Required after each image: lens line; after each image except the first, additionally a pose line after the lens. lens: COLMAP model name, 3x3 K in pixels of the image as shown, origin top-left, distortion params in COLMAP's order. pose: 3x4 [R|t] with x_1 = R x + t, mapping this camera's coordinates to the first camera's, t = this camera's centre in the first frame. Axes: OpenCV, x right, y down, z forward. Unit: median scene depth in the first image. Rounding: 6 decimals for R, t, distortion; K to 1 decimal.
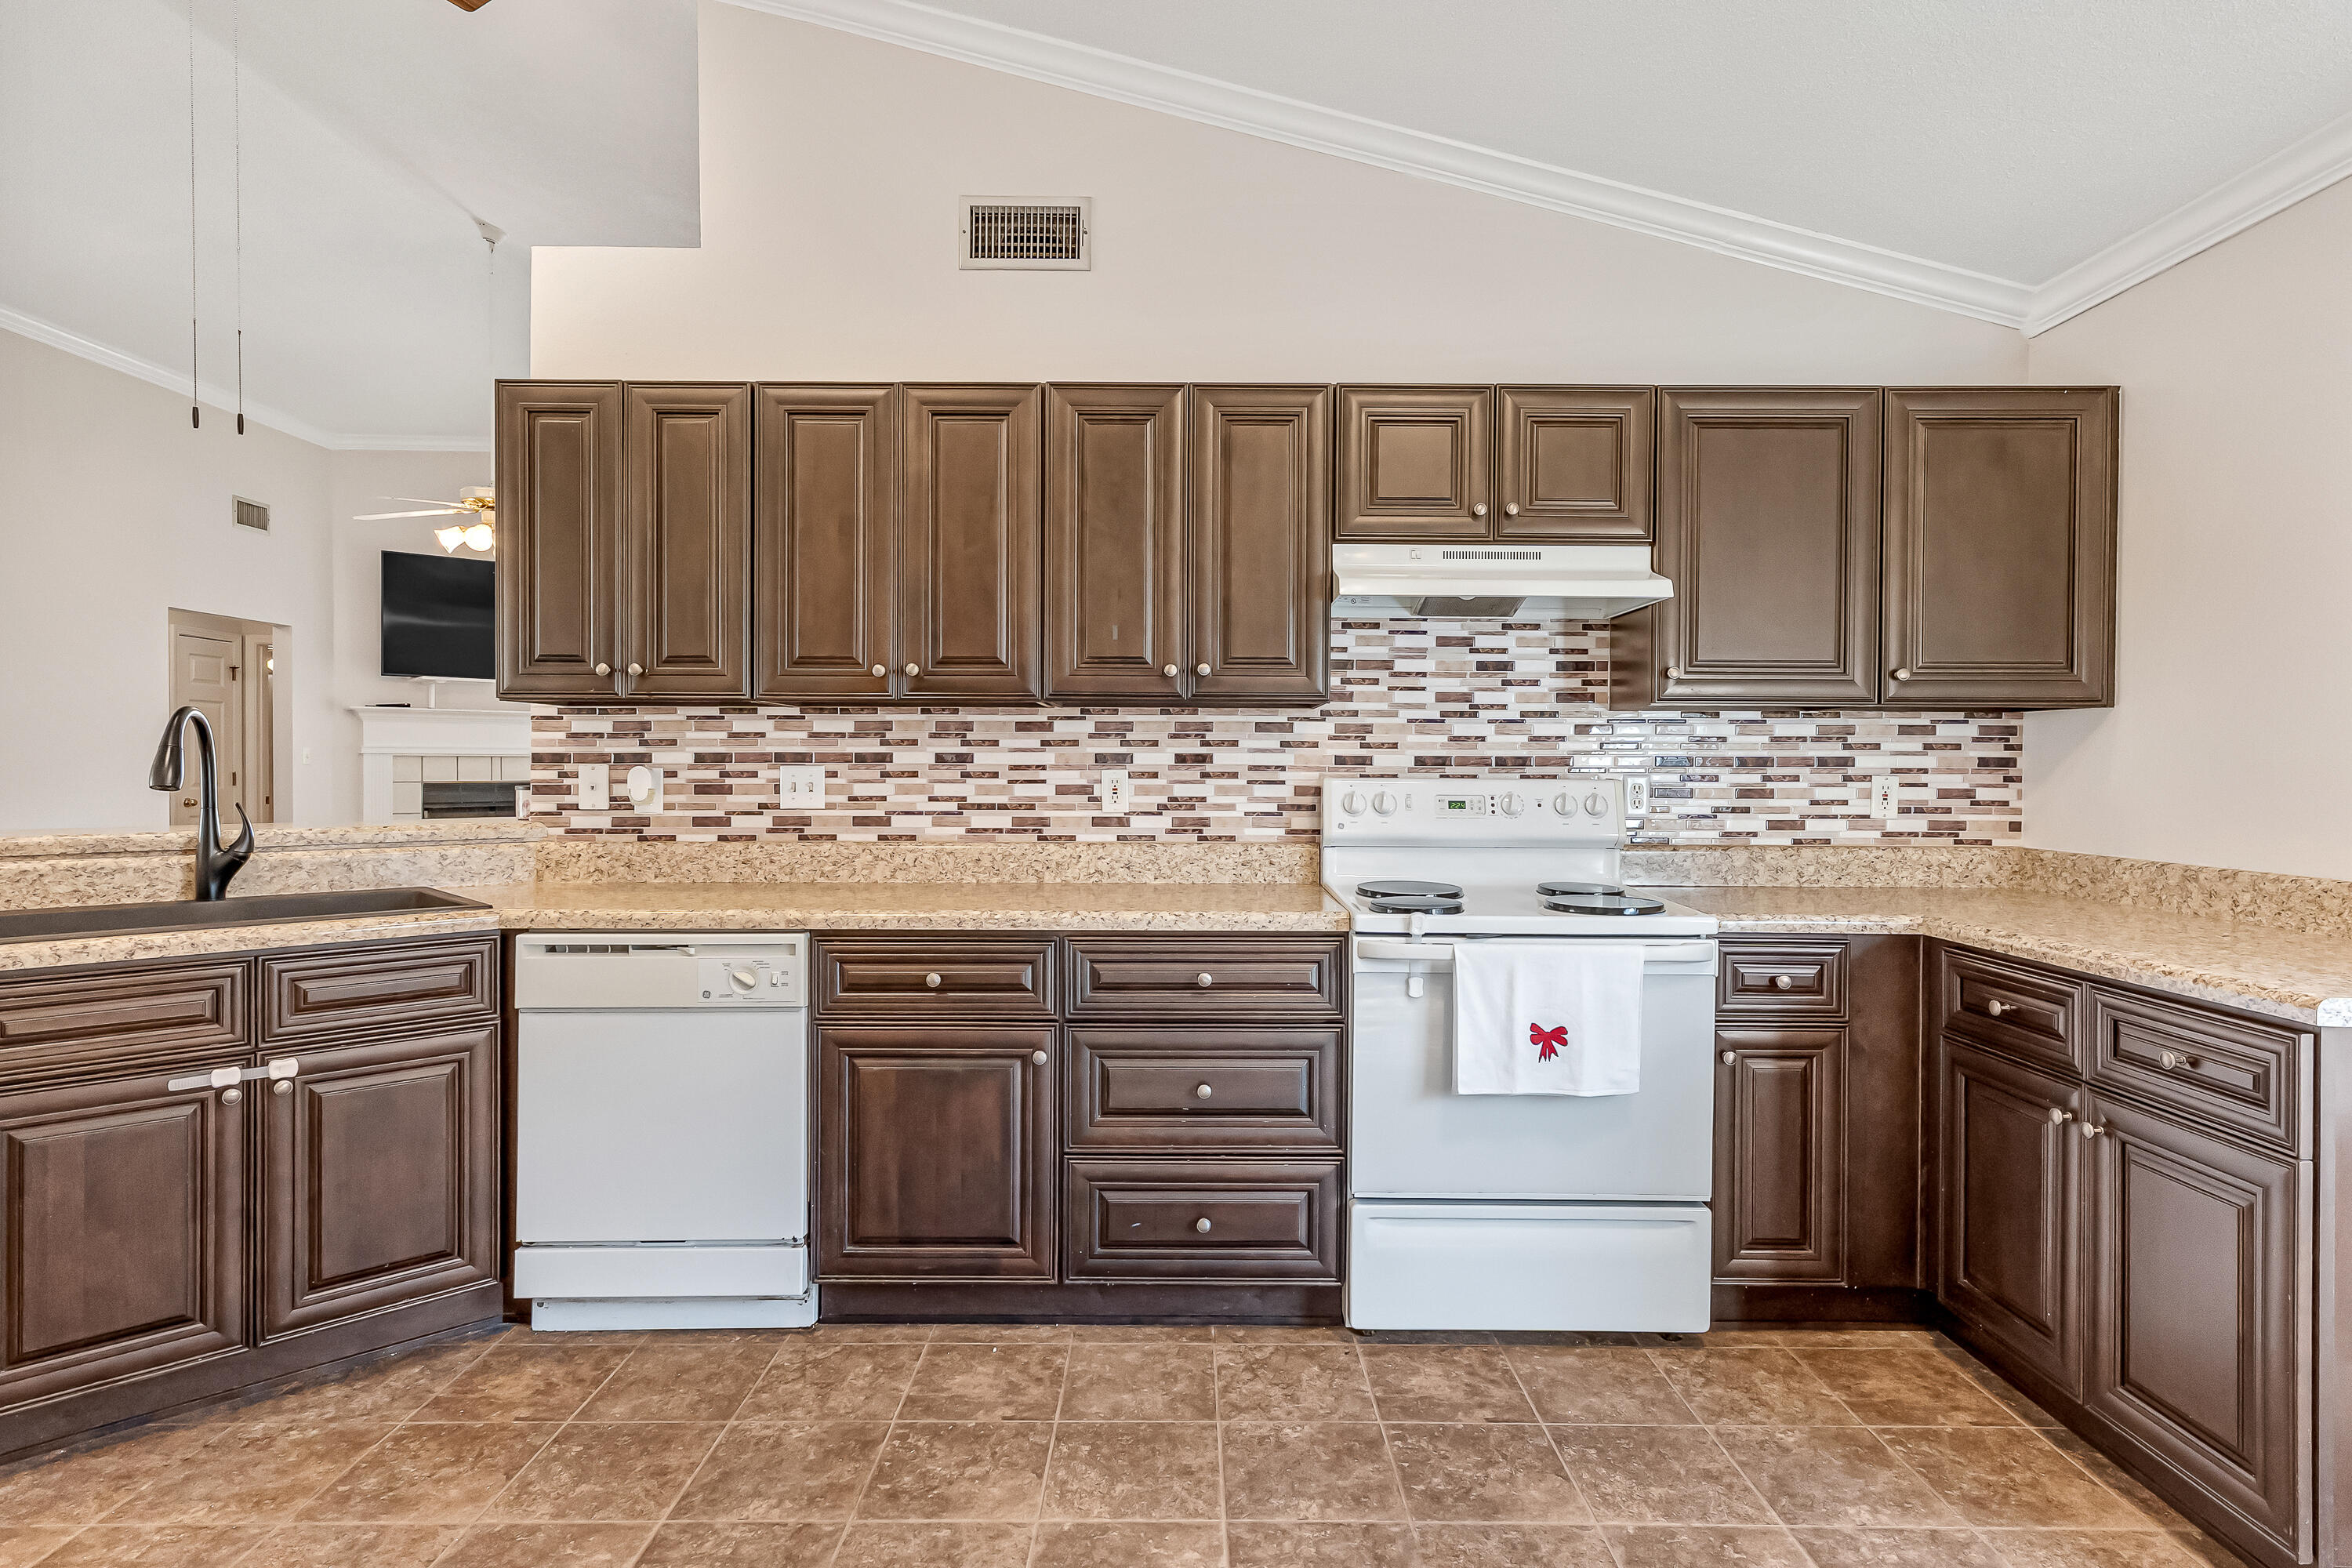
lens RADIAL K [[1219.3, 0, 1188.9], [0, 1219.3, 763.1], [0, 0, 1]] dist [0.003549, 0.000221]
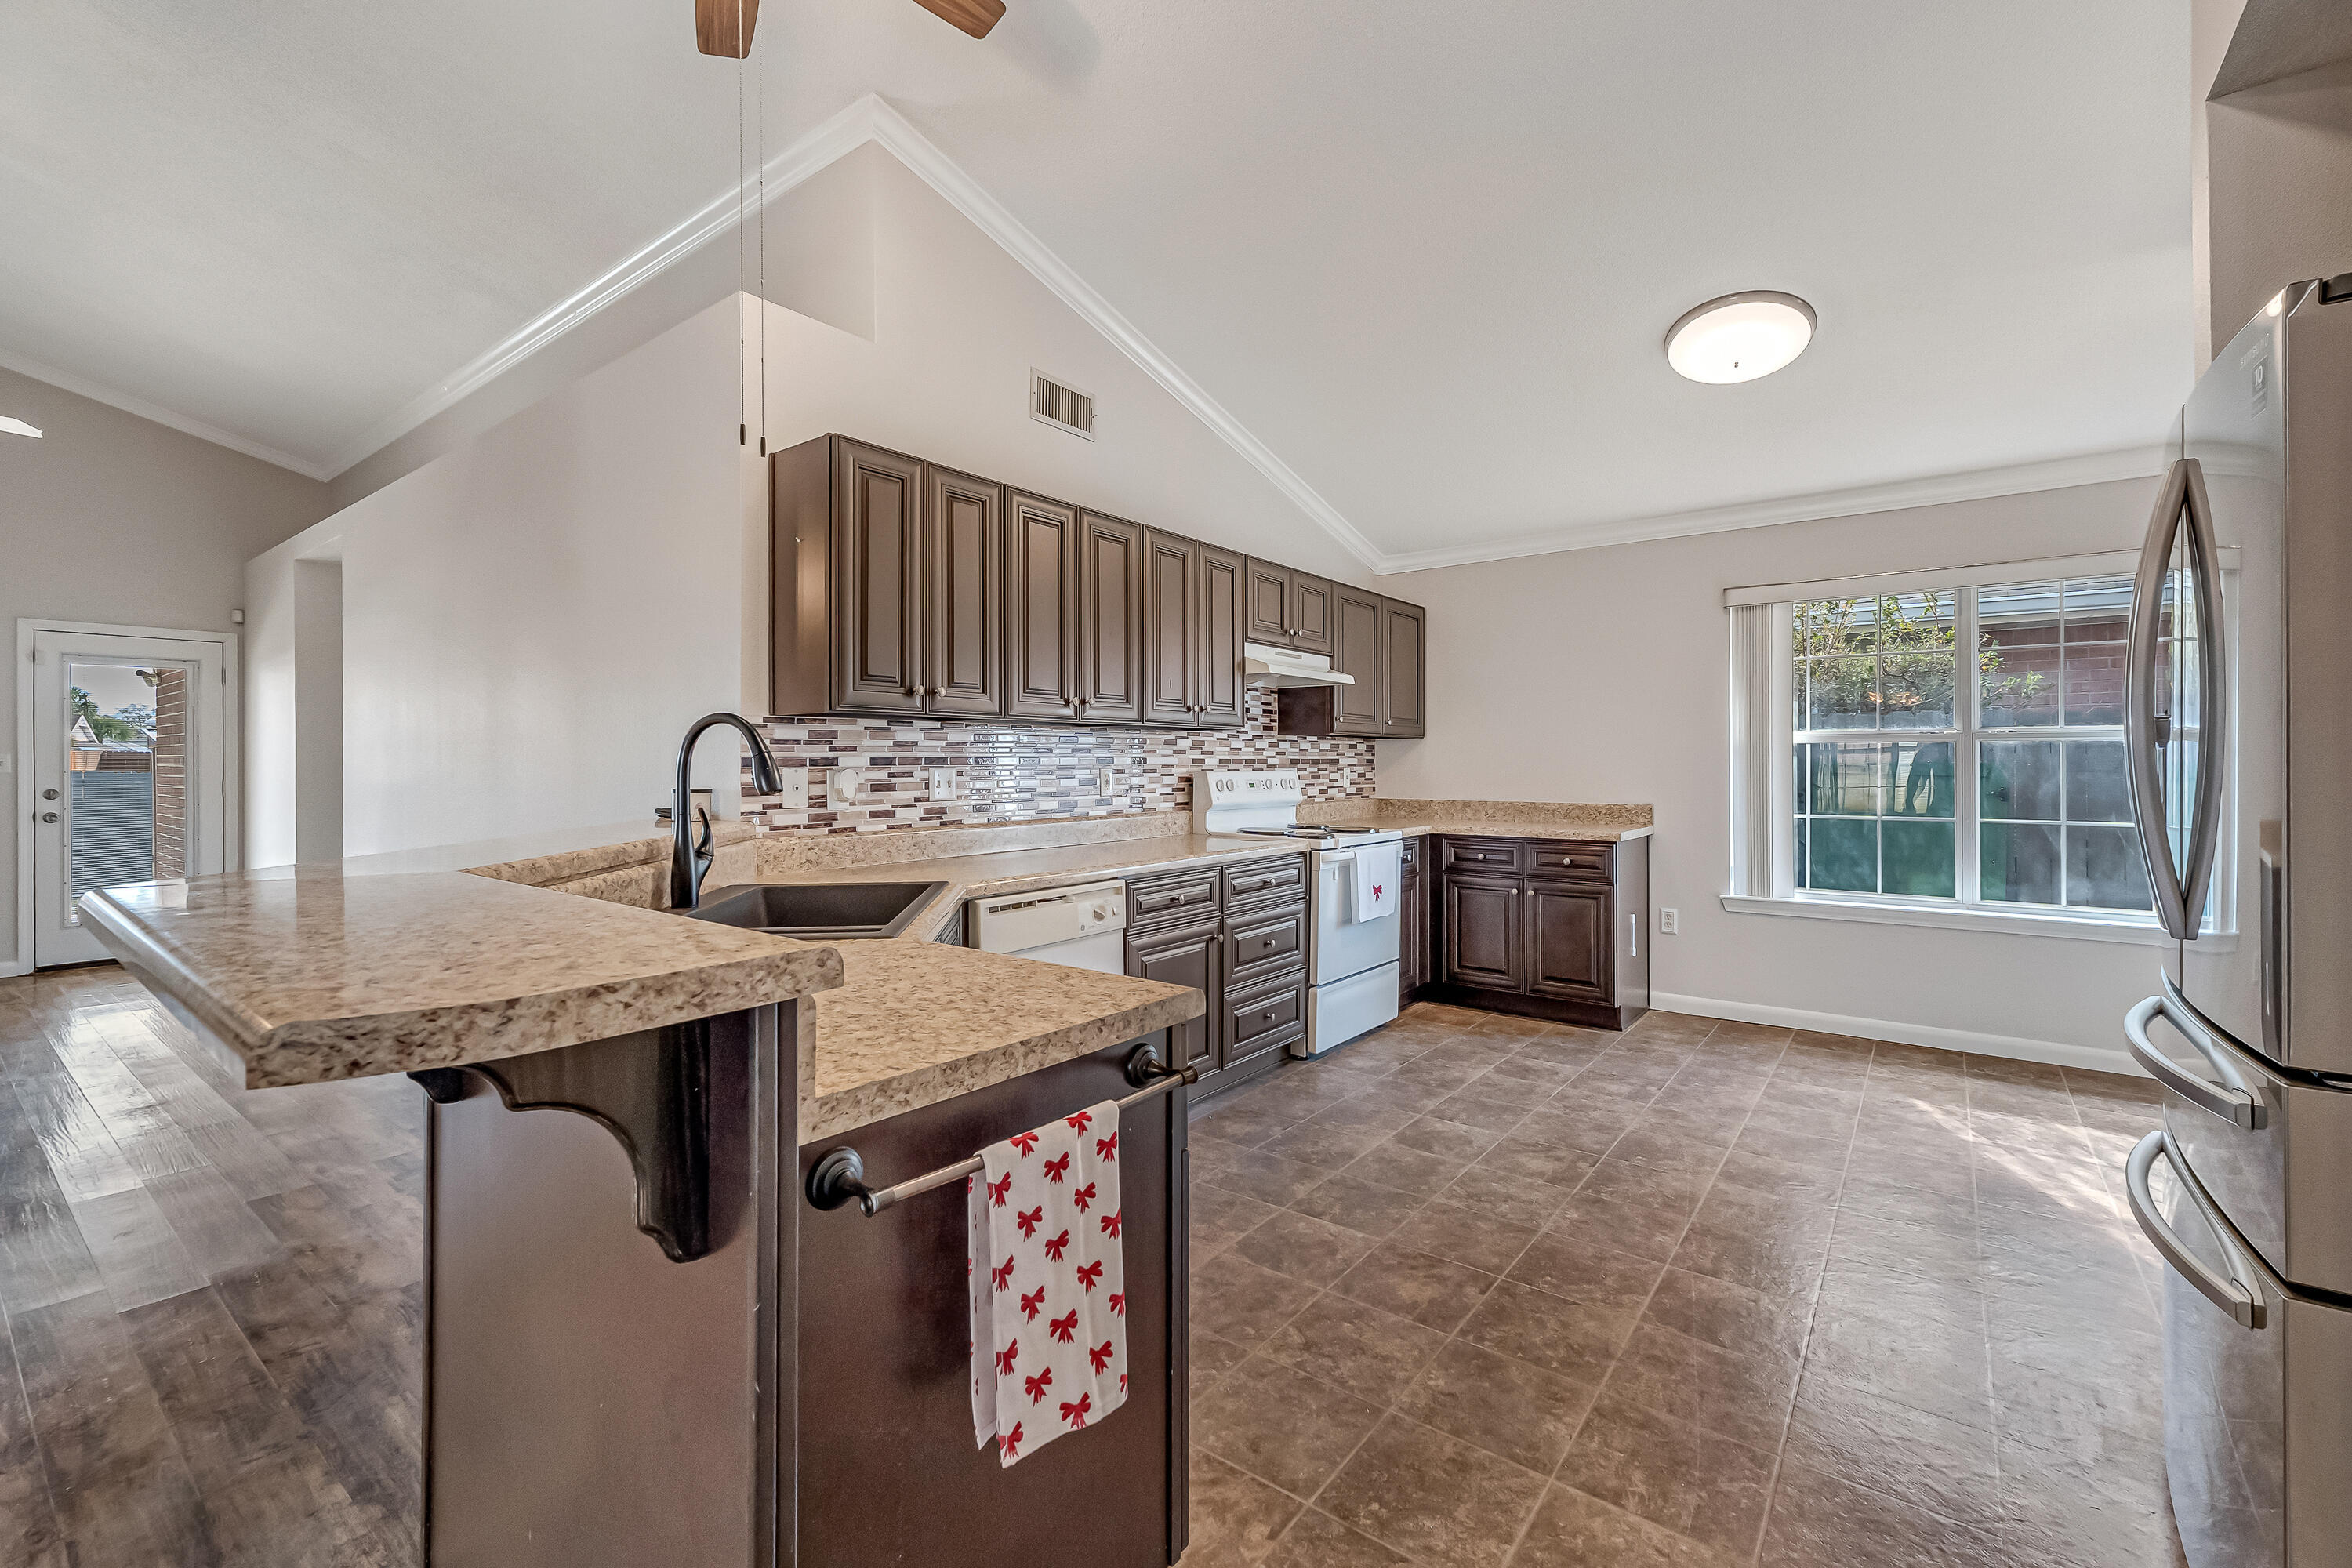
lens RADIAL K [[996.6, 0, 1172.9], [0, 996.6, 750.8], [0, 0, 1]] dist [0.001683, 0.001114]
pose [[0.613239, 0.004258, 0.789886, -1.007670], [0.004646, 0.999949, -0.008997, -0.004911], [-0.789884, 0.009187, 0.613188, 0.161089]]
